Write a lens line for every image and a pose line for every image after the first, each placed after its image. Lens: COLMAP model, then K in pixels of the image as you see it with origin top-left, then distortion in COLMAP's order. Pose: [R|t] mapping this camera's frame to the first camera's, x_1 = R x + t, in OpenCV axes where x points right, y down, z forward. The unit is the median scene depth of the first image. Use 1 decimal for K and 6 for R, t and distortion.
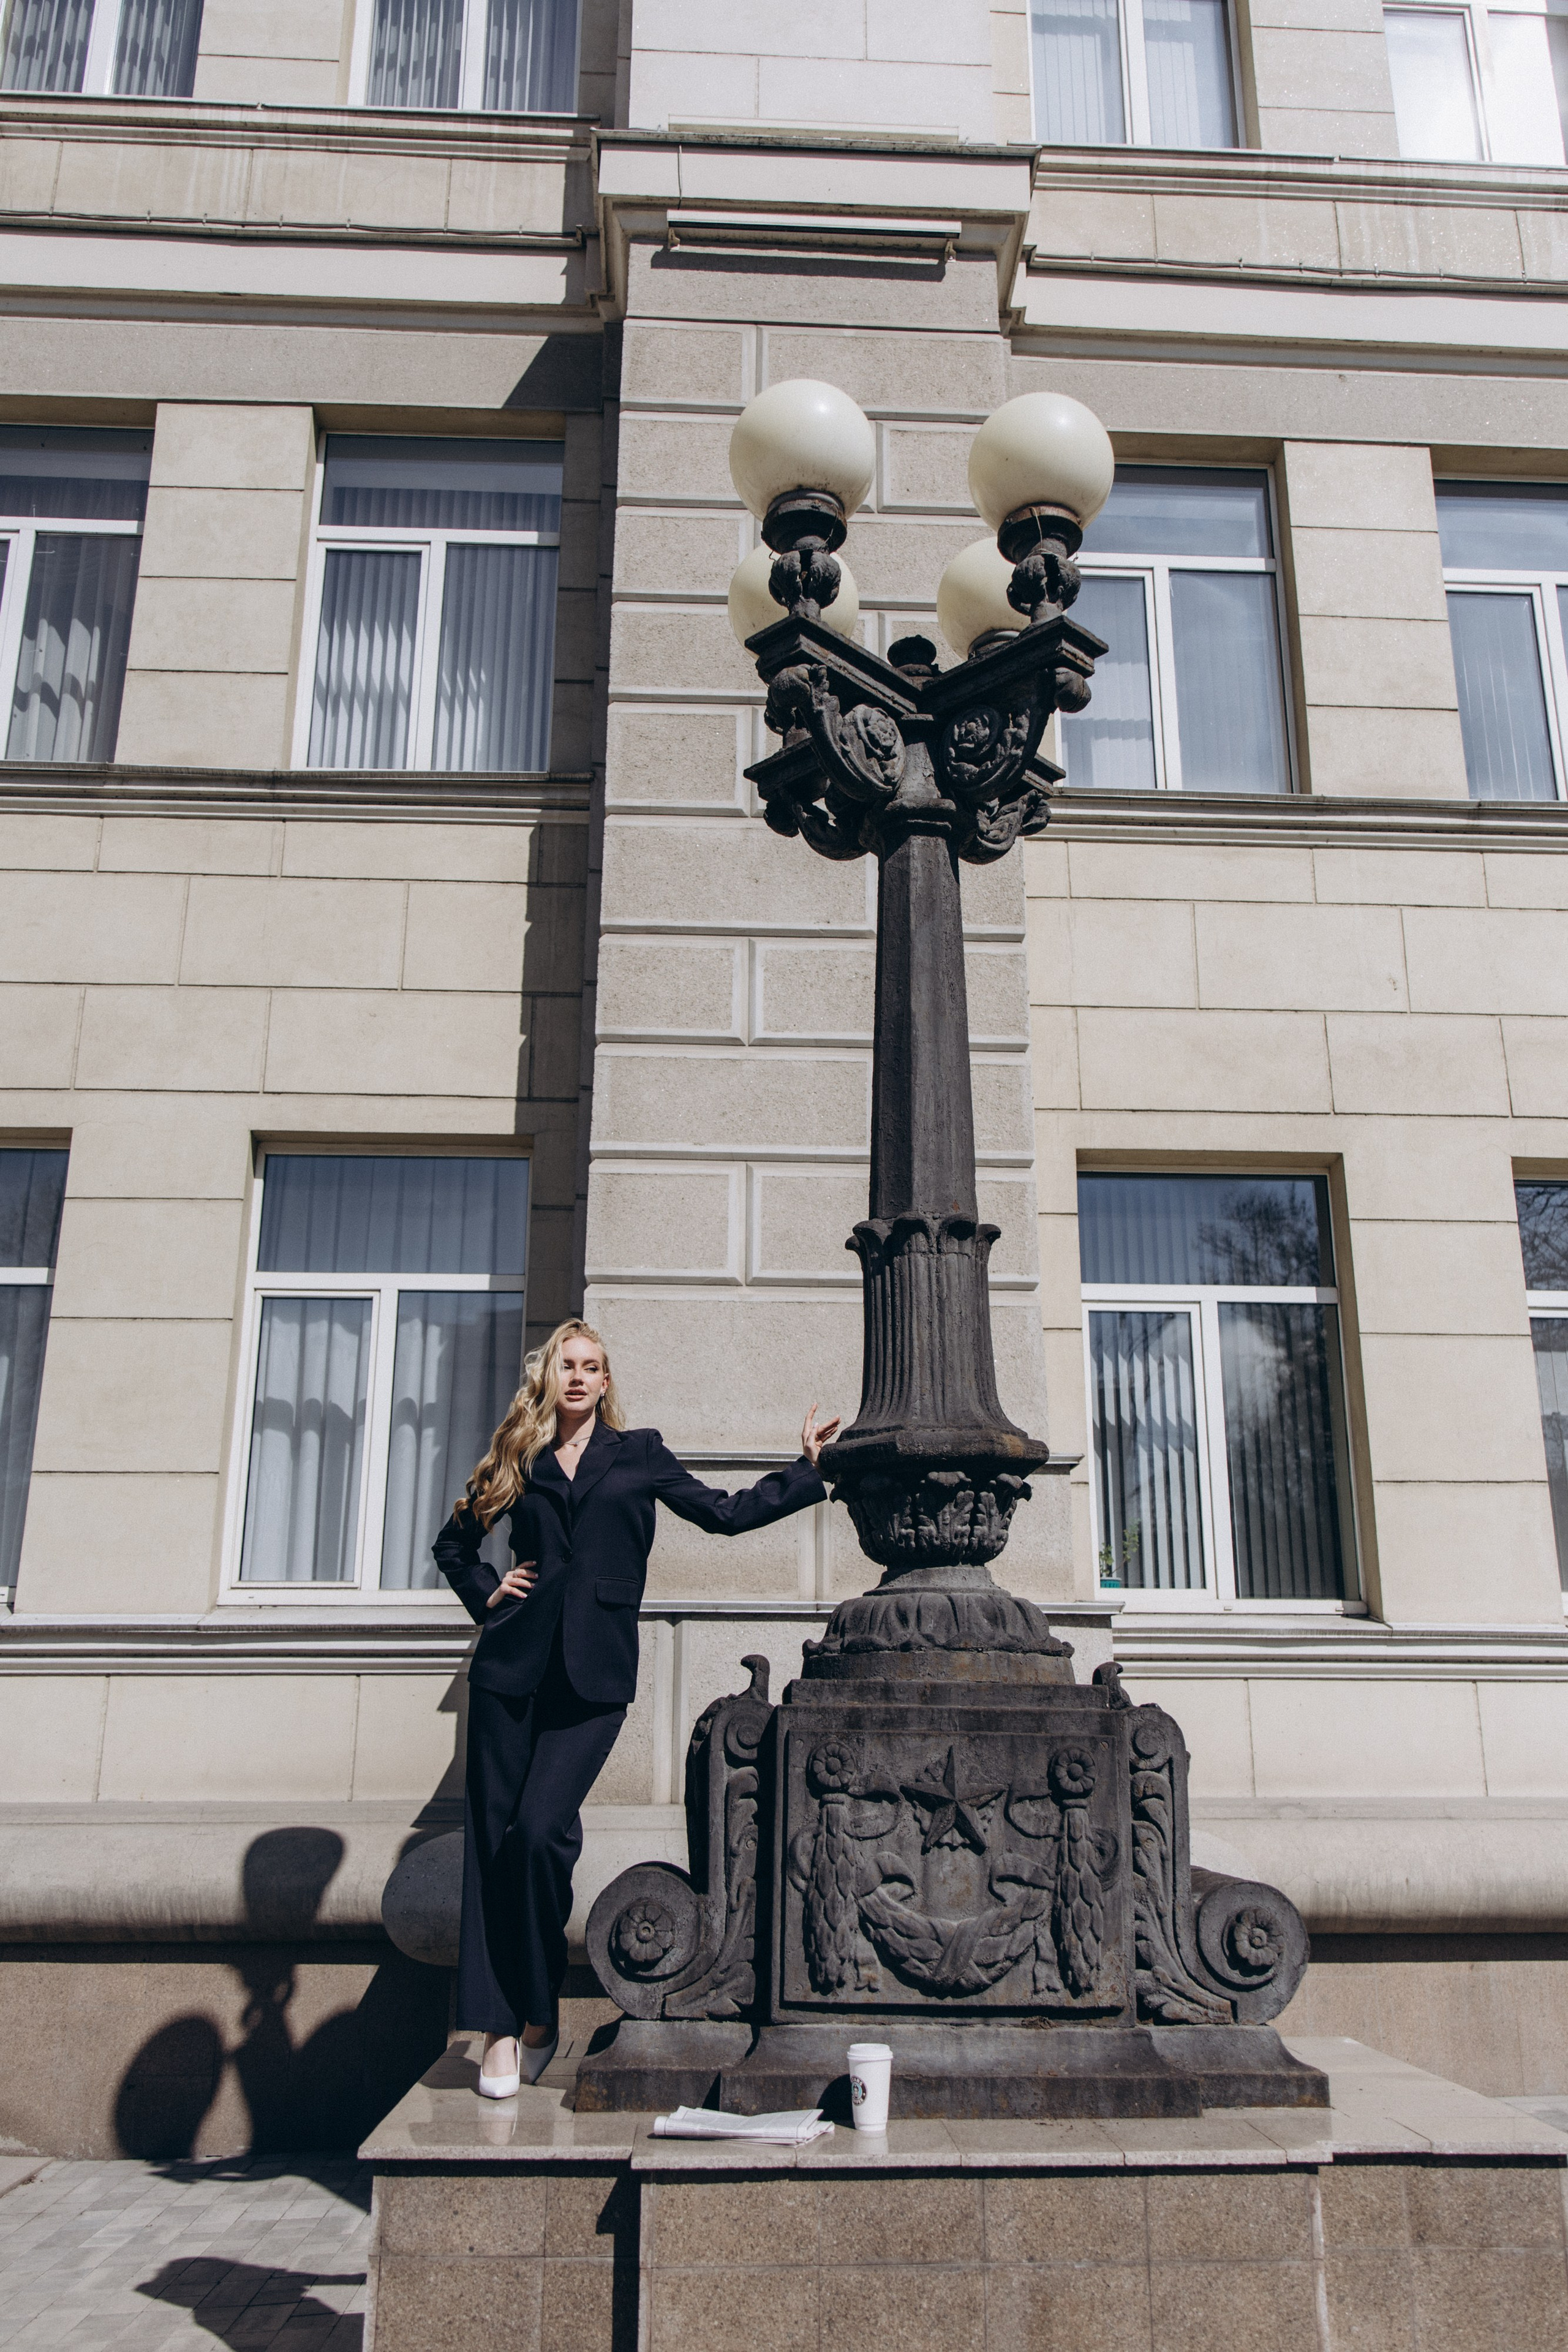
lens RADIAL K [[1882.3, 0, 784.0], [0, 1882.3, 1176.0], [0, 0, 1]] dist [0.067236, -0.009868]
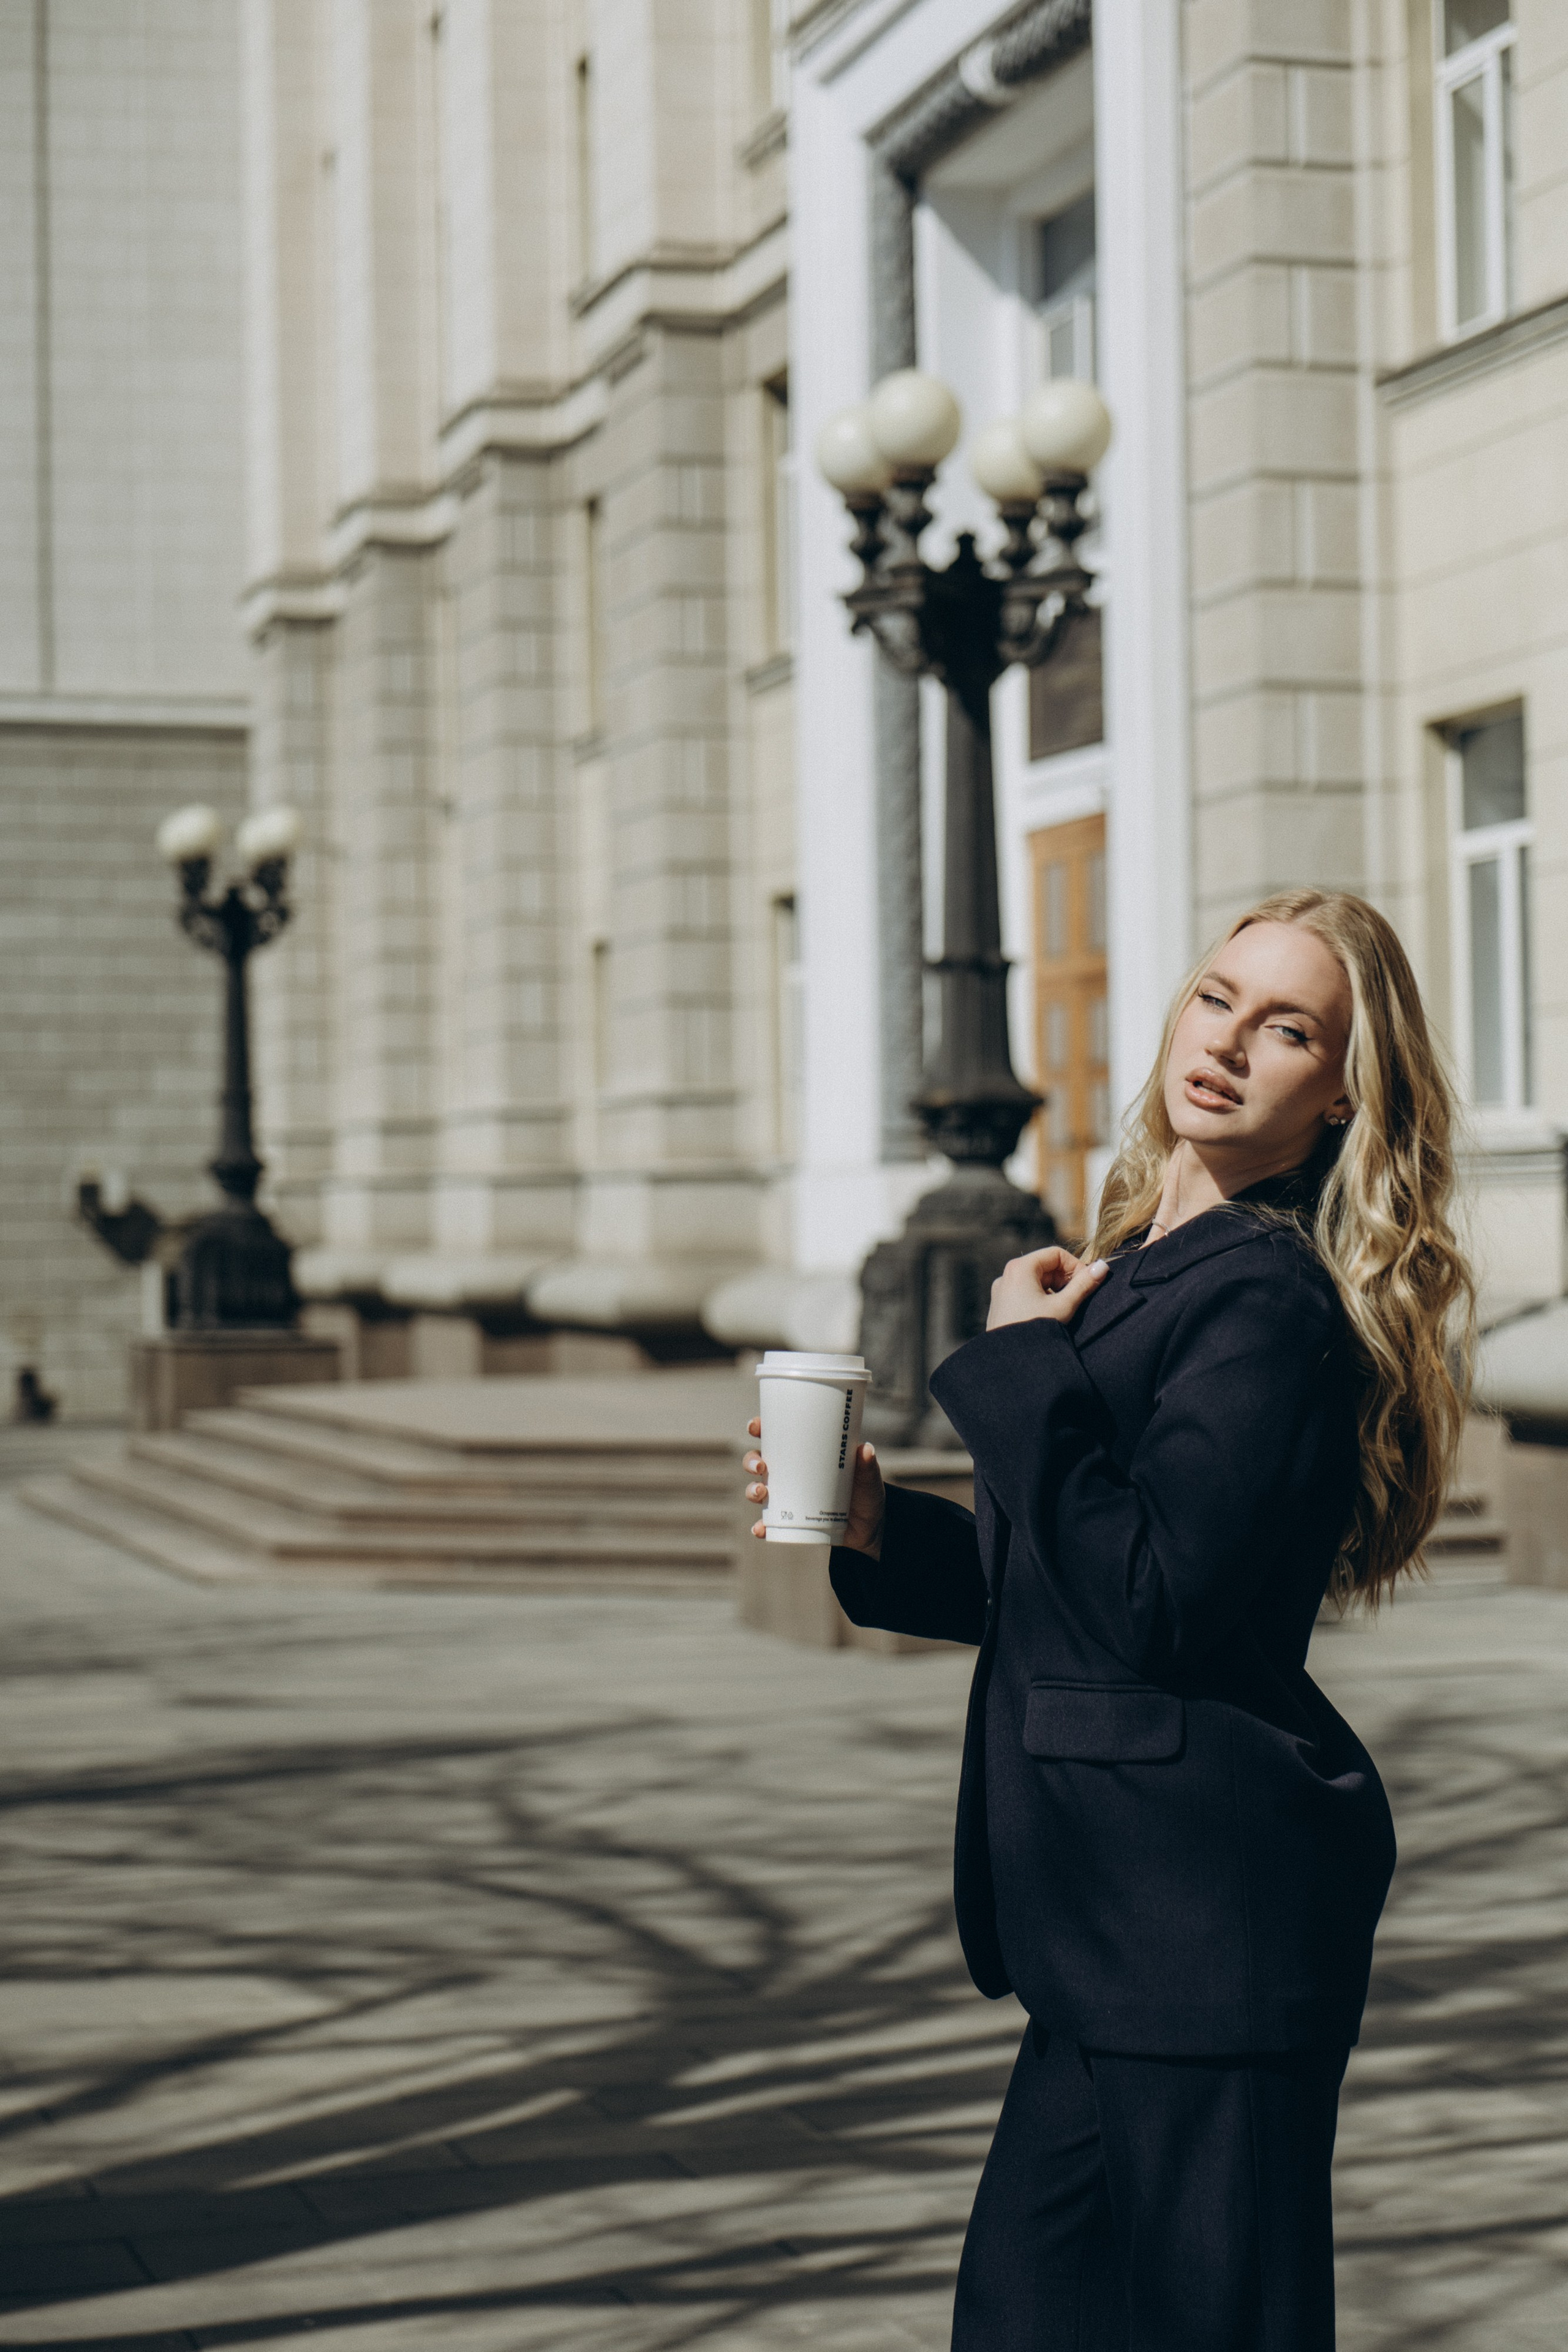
lens RADIAL K [[4401.5, 0, 781.2], [0, 4401.5, 1225.9], [0, 0, 1]] dist [0.043360, -0.535916]
pose [[0.244657, -0.004906, -0.969597, 1.812803], [0.298232, 0.951891, 0.070436, -0.031708], [0.922605, -0.306398, 0.234350, -0.035520]]
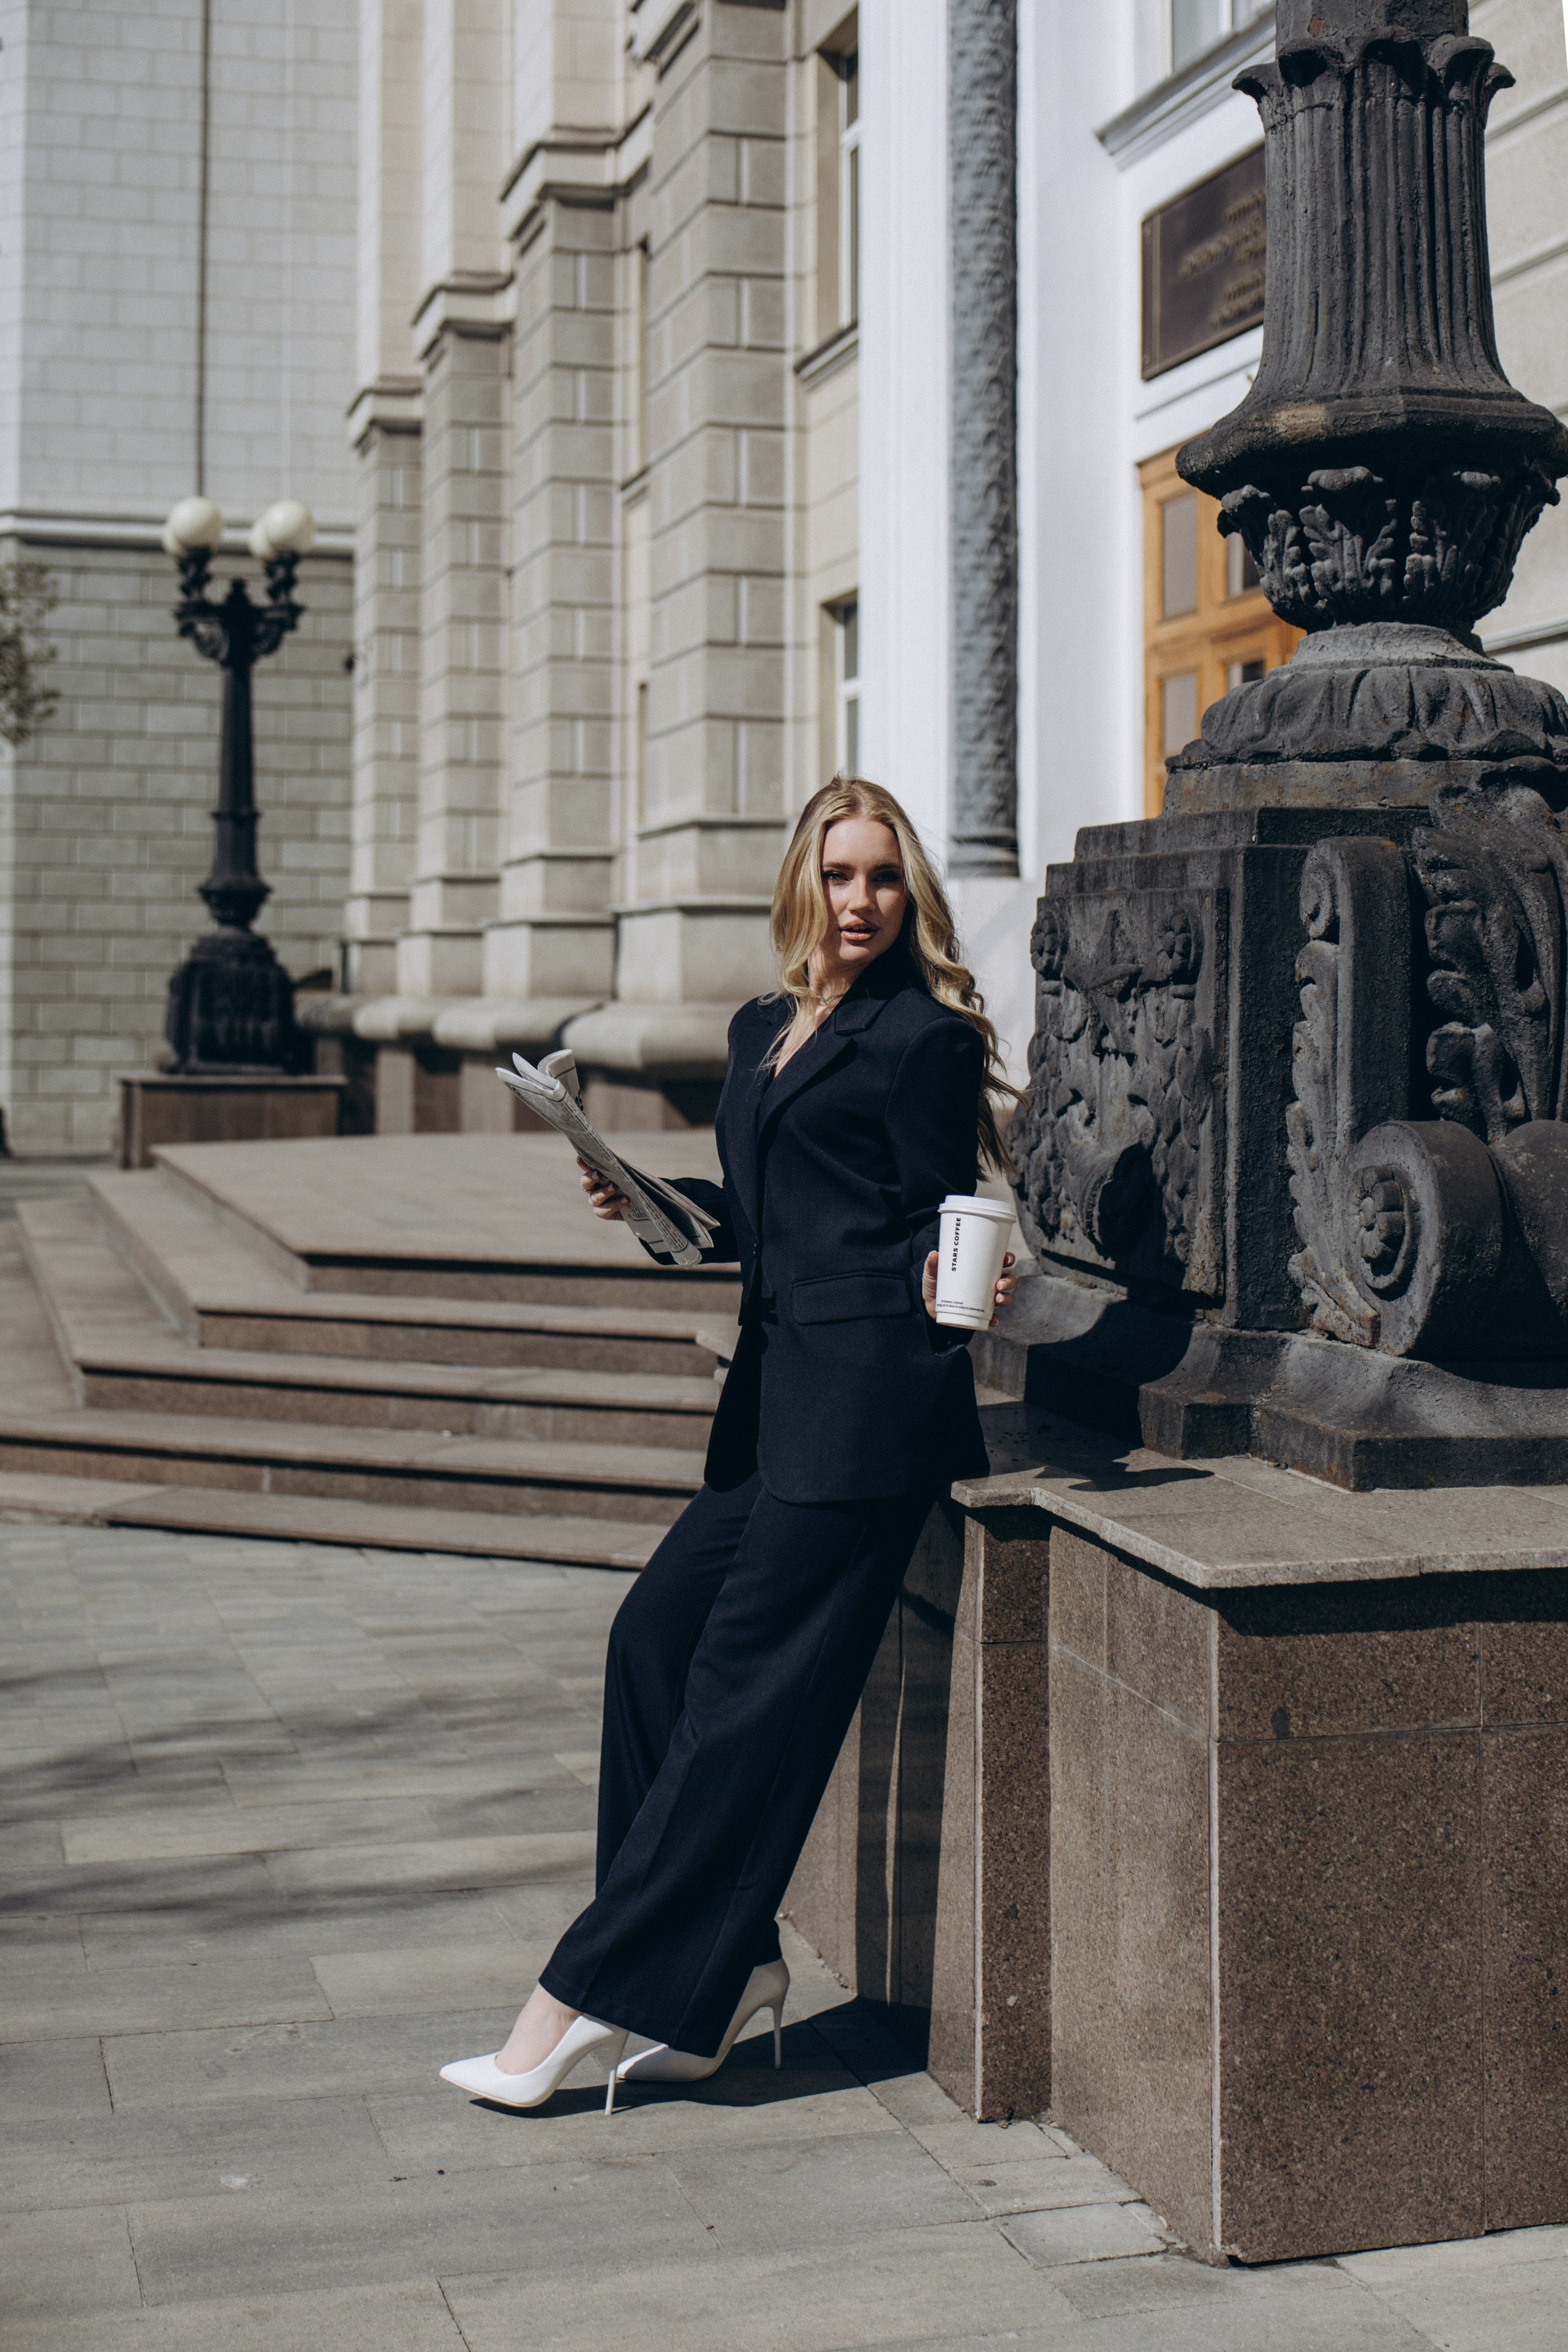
lens RADIAL K [[2945.6, 0, 786.9], [0, 2945.6, 892.6], [0, 0, 1]] dist [-0.007816, -0.074780]
pose [[0.232256, -0.040443, -0.971813, 0.454764], [0.282904, 0.958748, 0.027712, 0.099881], [0.930603, -0.281367, 0.234117, 0.279846]]
